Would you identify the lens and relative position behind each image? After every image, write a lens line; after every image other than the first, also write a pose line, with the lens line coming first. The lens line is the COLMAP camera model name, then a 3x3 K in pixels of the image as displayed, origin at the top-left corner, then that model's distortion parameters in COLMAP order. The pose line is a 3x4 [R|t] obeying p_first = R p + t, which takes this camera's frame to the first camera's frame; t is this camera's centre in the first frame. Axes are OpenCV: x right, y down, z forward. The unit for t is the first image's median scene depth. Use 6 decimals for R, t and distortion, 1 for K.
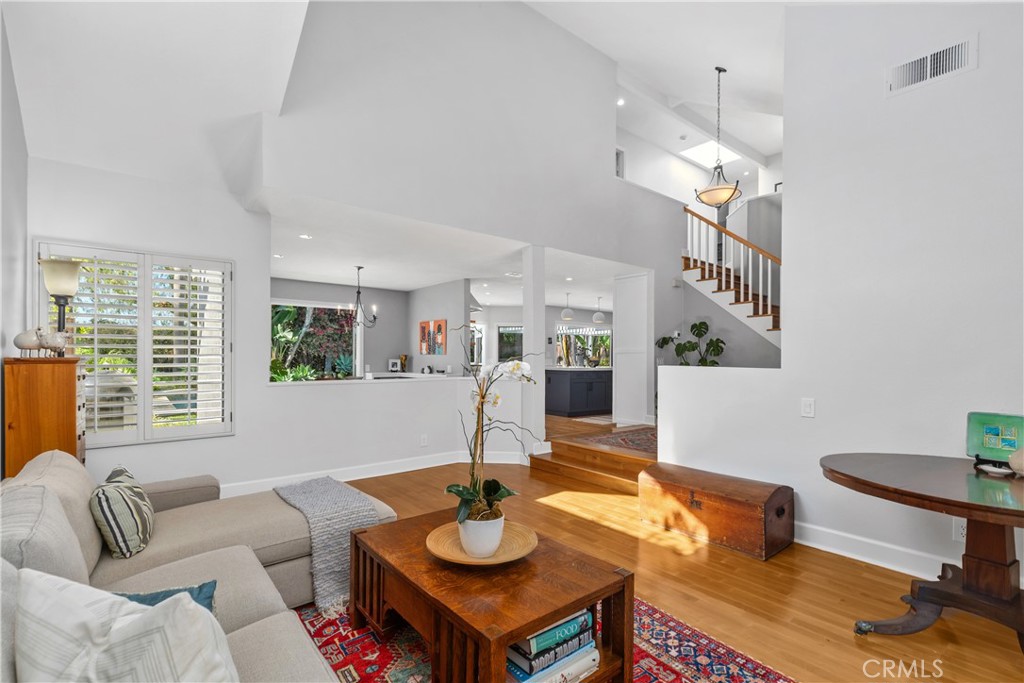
lens RADIAL K [[461.2, 0, 512.0], [0, 461.2, 341.5], [0, 0, 1]] dist [0.005706, 0.000544]
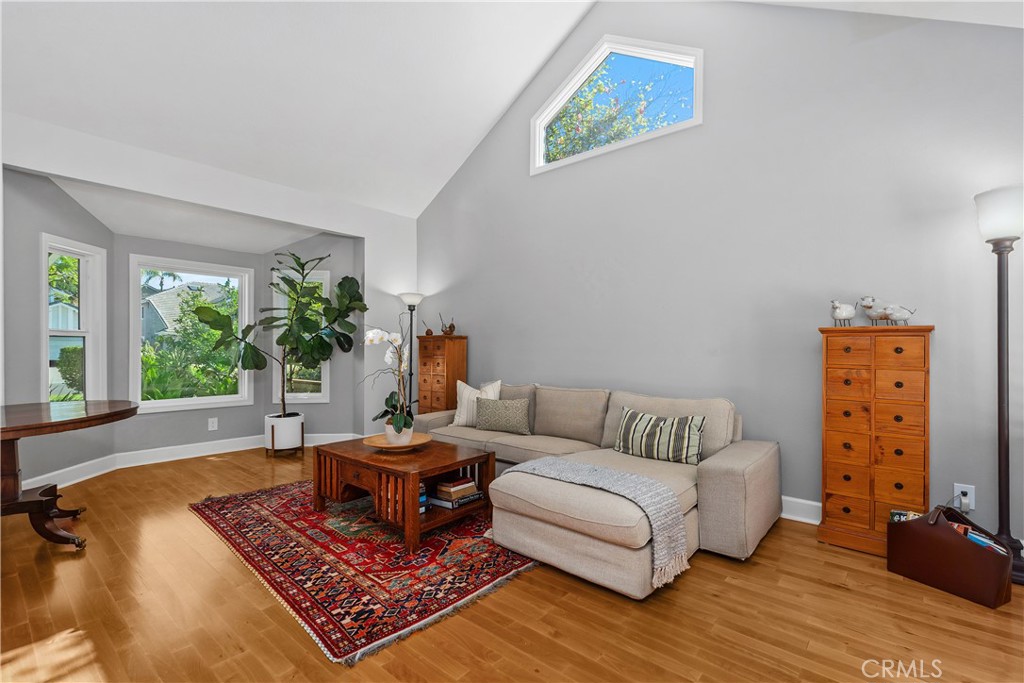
lens RADIAL K [[461.2, 0, 512.0], [0, 461.2, 341.5], [0, 0, 1]] dist [0.005706, 0.000544]
pose [[-0.986163, -0.008244, -0.165574, -0.116272], [-0.001307, 0.999118, -0.041960, 0.103250], [0.165773, -0.041163, -0.985304, 1.747448]]
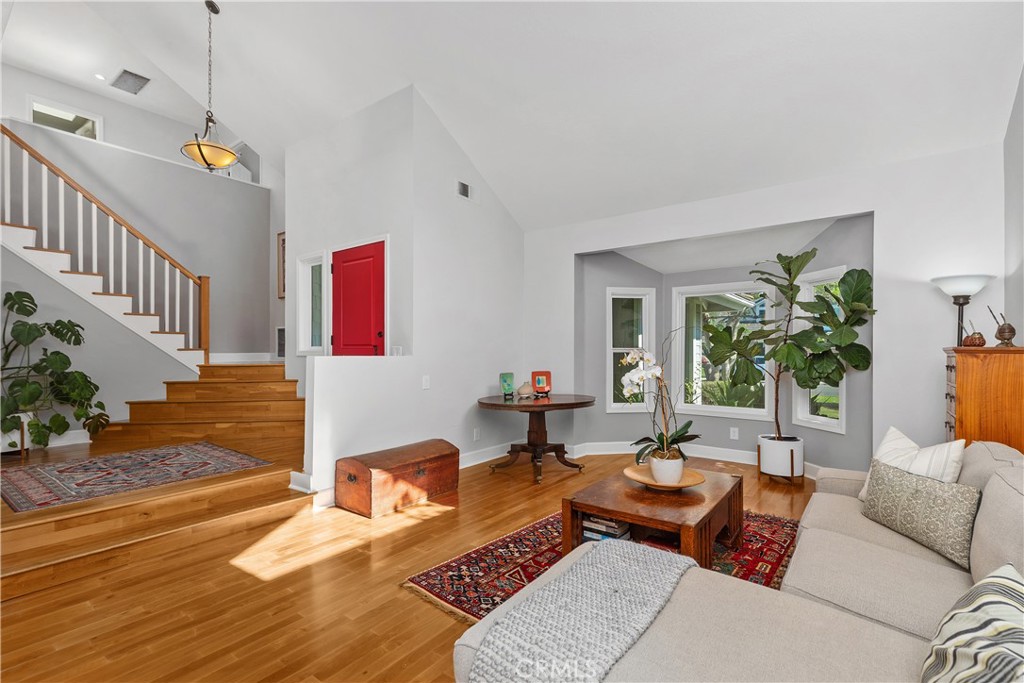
lens RADIAL K [[461.2, 0, 512.0], [0, 461.2, 341.5], [0, 0, 1]] dist [0.005706, 0.000544]
pose [[-0.223611, 0.018642, 0.974500, -0.859369], [-0.030748, 0.999185, -0.026170, 0.052714], [-0.974193, -0.035816, -0.222855, 1.166710]]
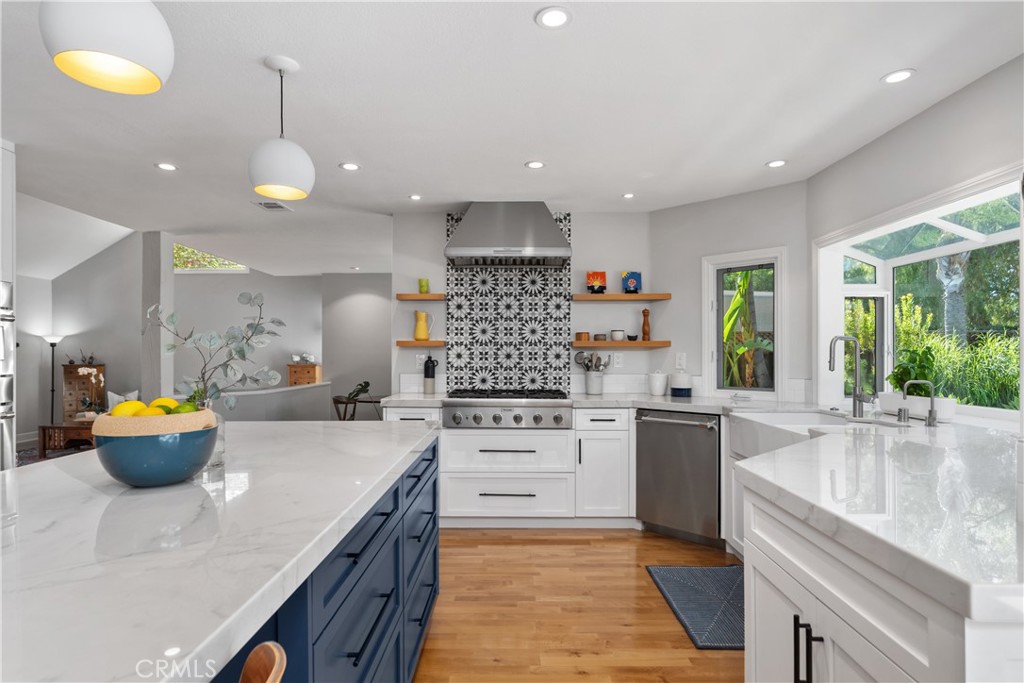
lens RADIAL K [[562.4, 0, 506.8], [0, 562.4, 356.1], [0, 0, 1]] dist [0.001843, 0.000262]
pose [[-0.650184, 0.000883, -0.759777, 0.736165], [0.022356, 0.999589, -0.017969, 0.073763], [0.759448, -0.028669, -0.649936, 3.953420]]
